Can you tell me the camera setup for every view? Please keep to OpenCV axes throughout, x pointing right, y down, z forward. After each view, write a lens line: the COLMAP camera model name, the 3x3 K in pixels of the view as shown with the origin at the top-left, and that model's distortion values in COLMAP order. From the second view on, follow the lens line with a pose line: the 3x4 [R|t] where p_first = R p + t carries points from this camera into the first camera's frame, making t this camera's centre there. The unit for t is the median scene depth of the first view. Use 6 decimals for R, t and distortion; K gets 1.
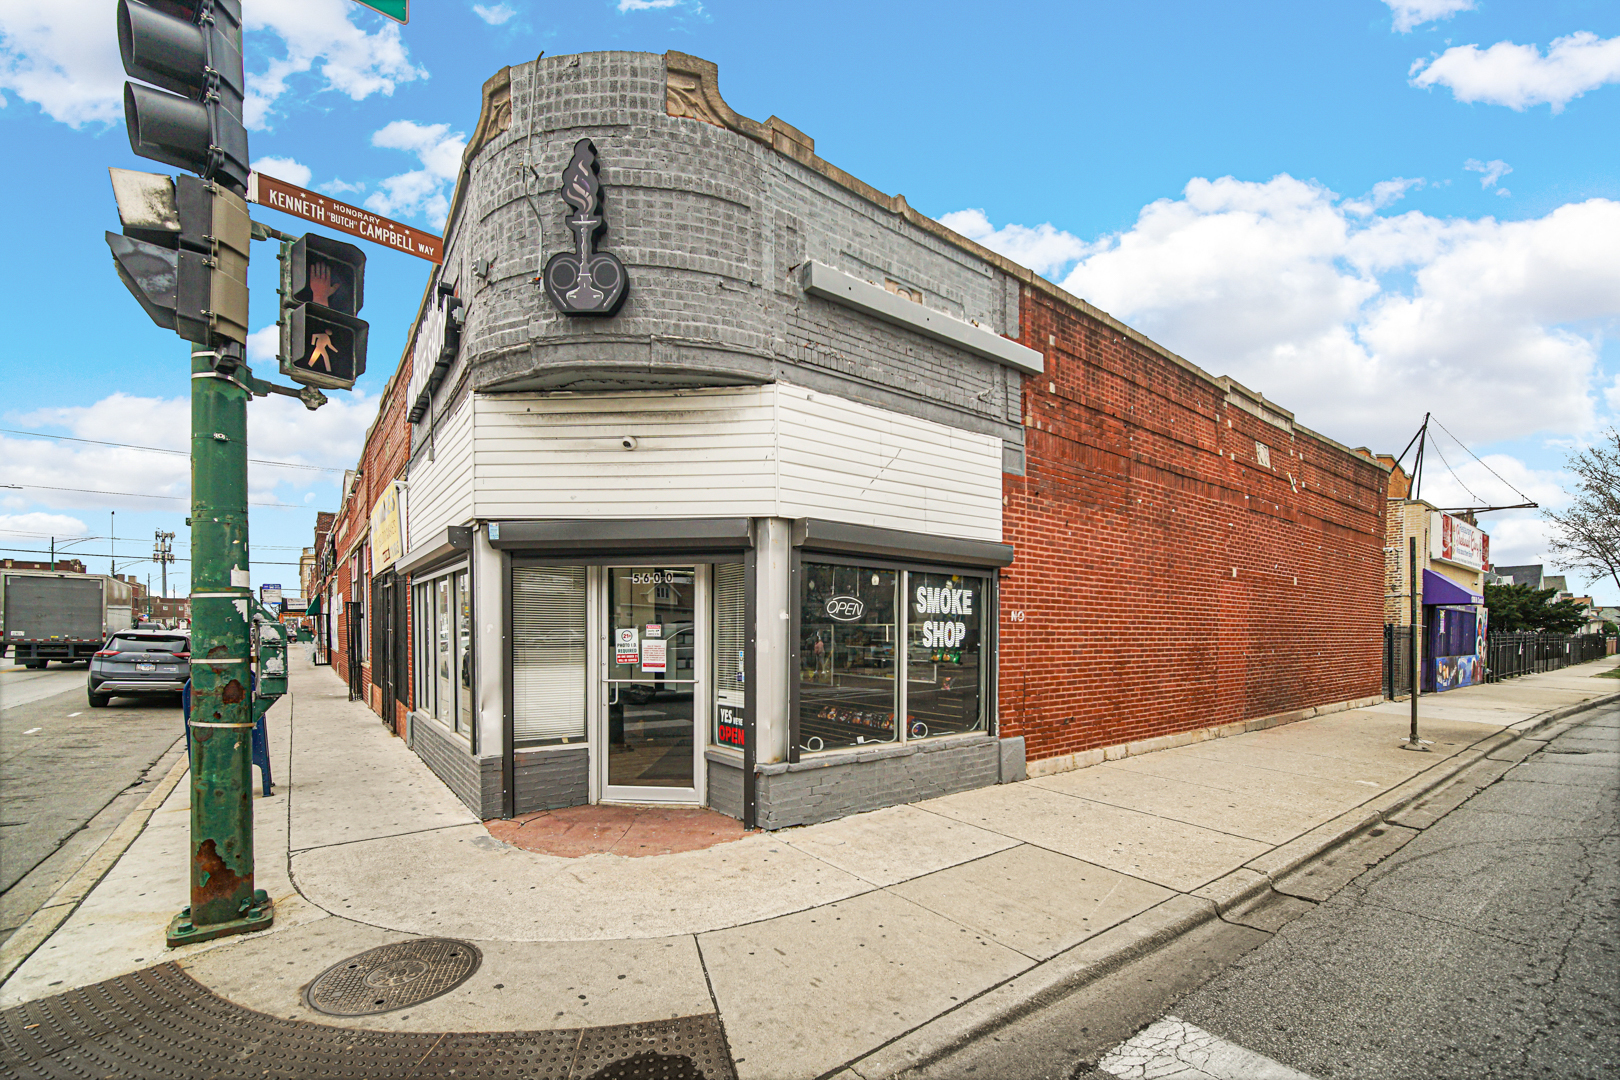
lens RADIAL K [[659.6, 0, 795.8], [0, 659.6, 629.3], [0, 0, 1]] dist [-0.000840, 0.000696]
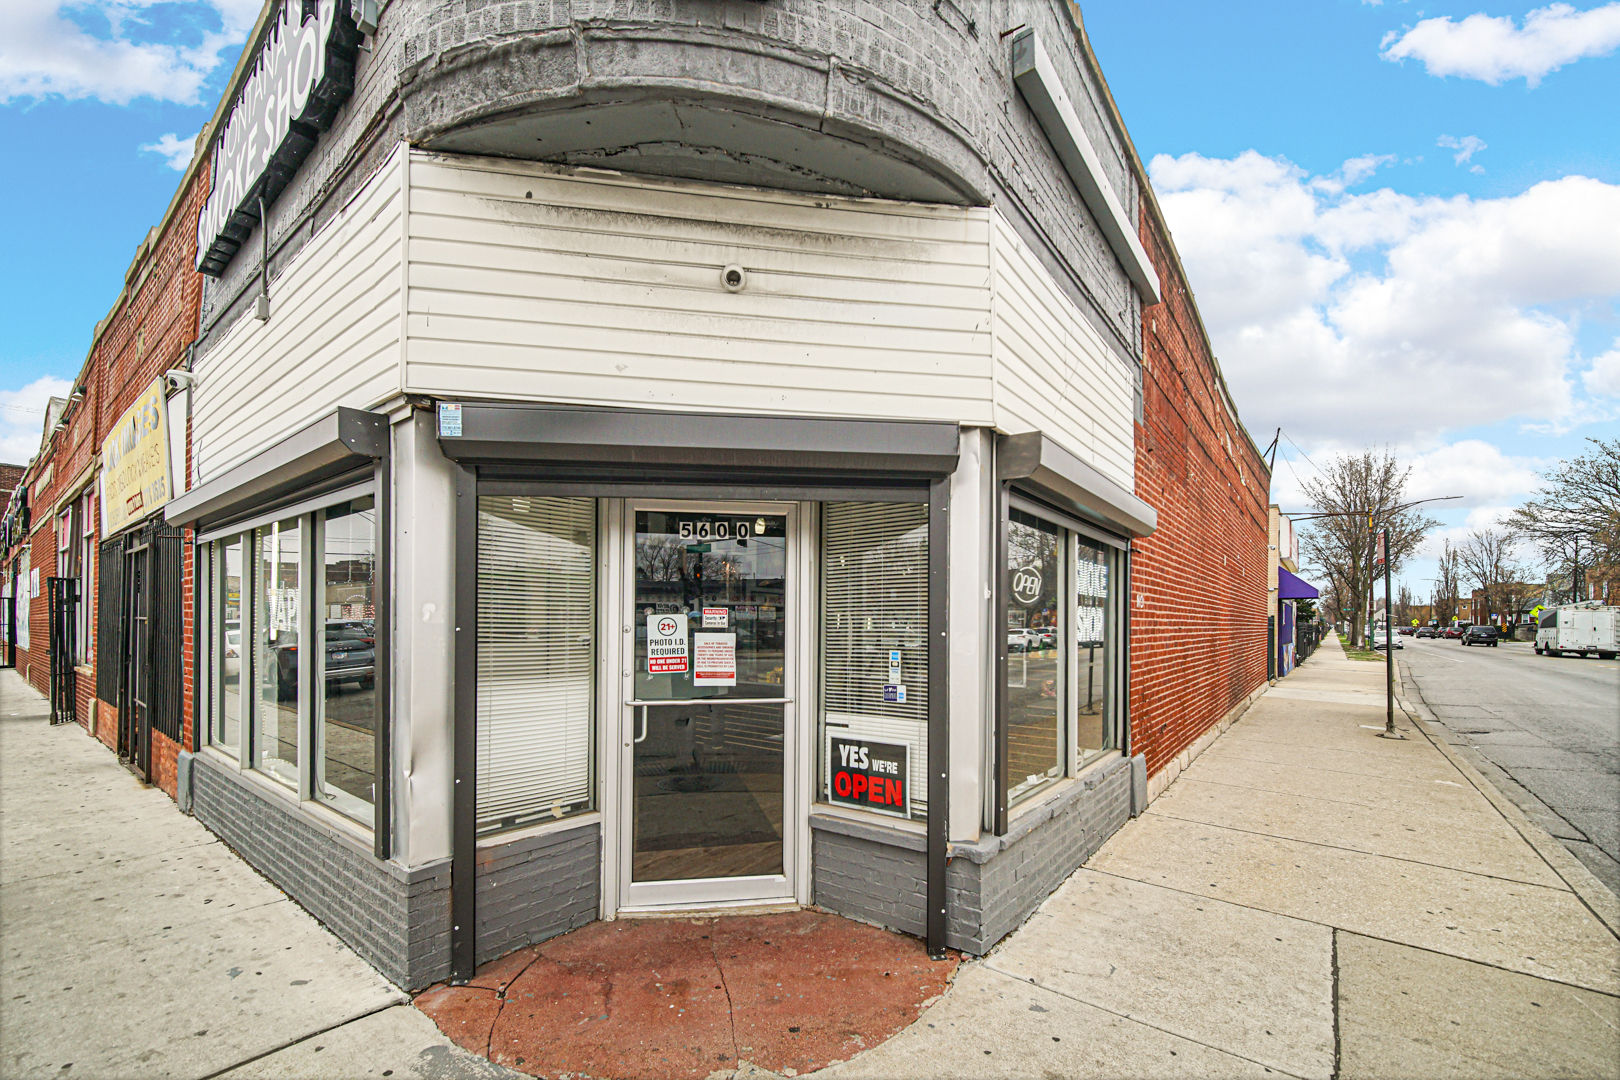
lens RADIAL K [[659.6, 0, 818.3], [0, 659.6, 605.1], [0, 0, 1]] dist [-0.000840, 0.000696]
pose [[0.964019, 0.007380, 0.265731, -0.289264], [-0.001296, 0.999733, -0.023062, 0.004389], [-0.265831, 0.021888, 0.963771, 0.397388]]
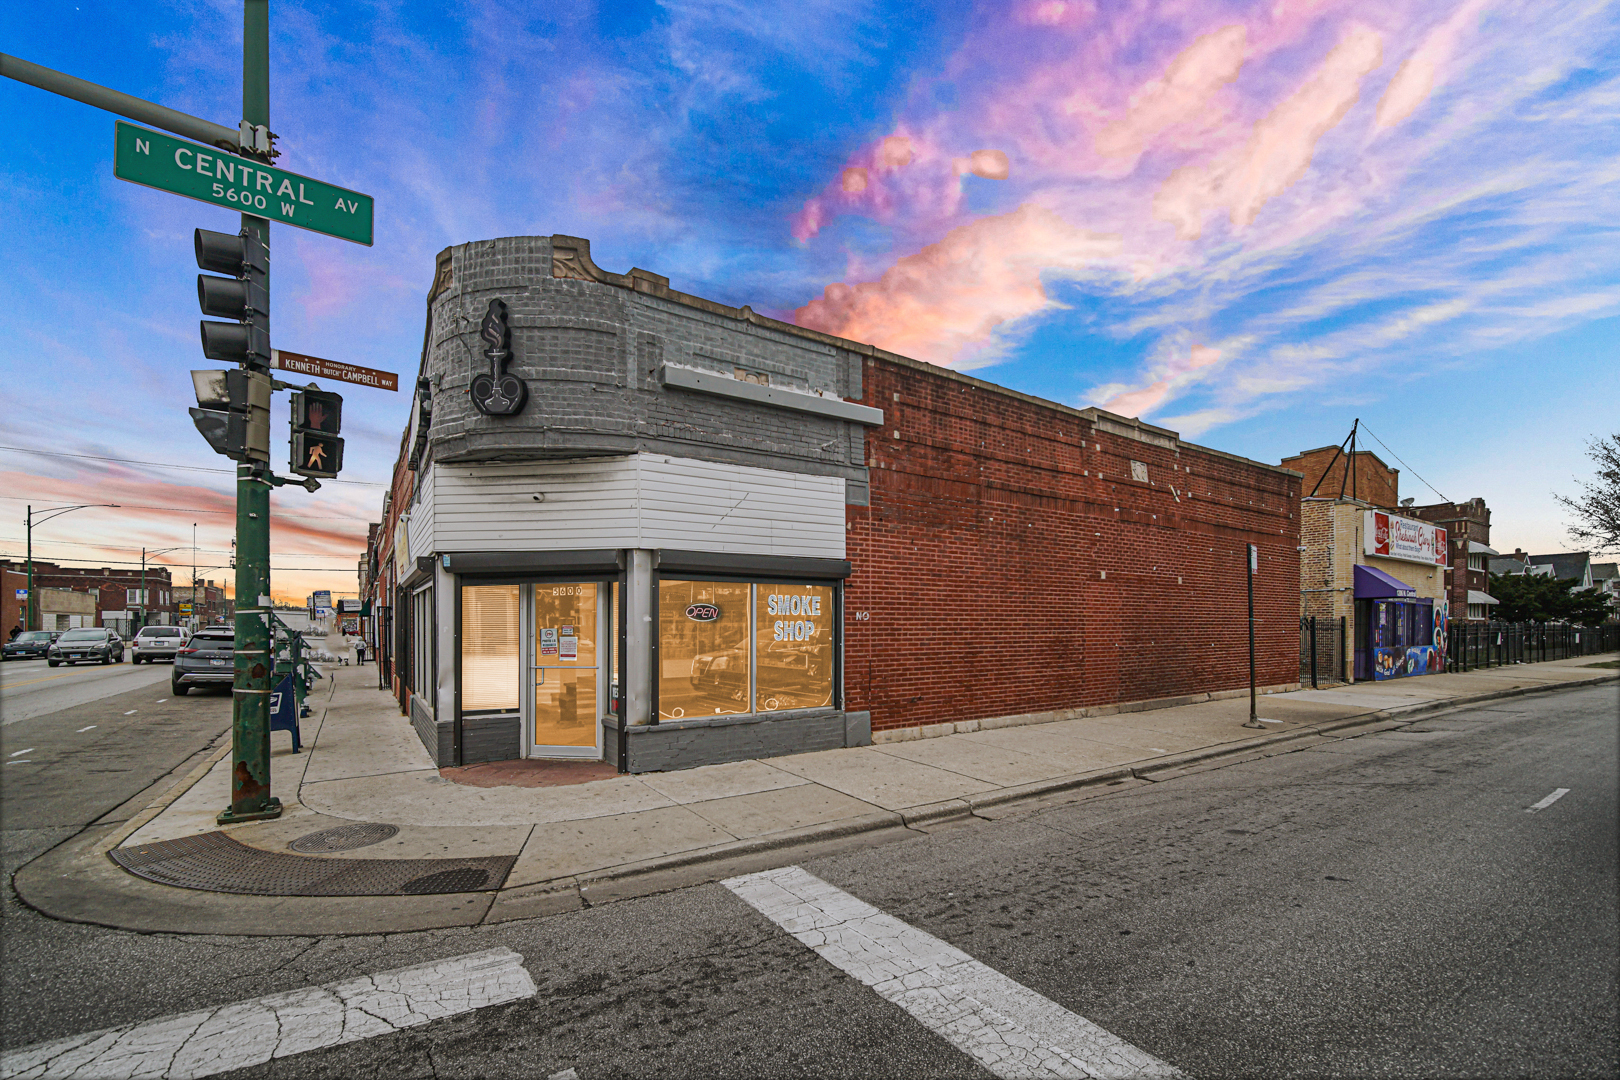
lens RADIAL K [[659.6, 0, 800.5], [0, 659.6, 607.8], [0, 0, 1]] dist [-0.000840, 0.000696]
pose [[0.998201, -0.009494, -0.059201, 0.341041], [0.007991, 0.999641, -0.025578, -0.004968], [0.059423, 0.025059, 0.997918, -0.322913]]
